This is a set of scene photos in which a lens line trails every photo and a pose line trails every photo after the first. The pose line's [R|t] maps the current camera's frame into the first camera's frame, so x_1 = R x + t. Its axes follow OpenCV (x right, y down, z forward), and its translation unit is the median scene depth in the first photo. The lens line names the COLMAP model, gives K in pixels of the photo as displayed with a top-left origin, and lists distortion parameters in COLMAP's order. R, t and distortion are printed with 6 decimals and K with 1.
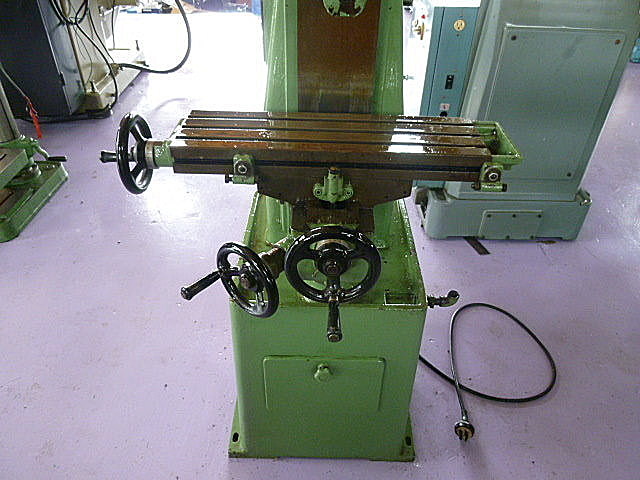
lens RADIAL K [[481.6, 0, 321.9], [0, 481.6, 242.5], [0, 0, 1]] dist [-0.025428, -0.002559]
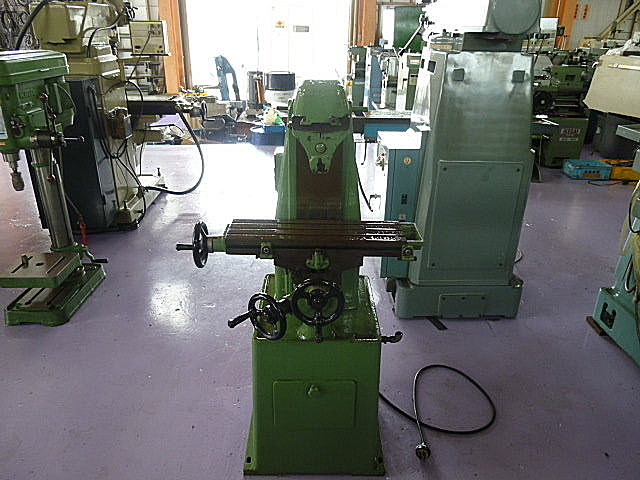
lens RADIAL K [[481.6, 0, 321.9], [0, 481.6, 242.5], [0, 0, 1]] dist [-0.025428, -0.002559]
pose [[0.999730, -0.014598, 0.018069, 0.004288], [0.018336, 0.973490, -0.227992, 0.107204], [-0.014261, 0.228261, 0.973495, -0.346119]]
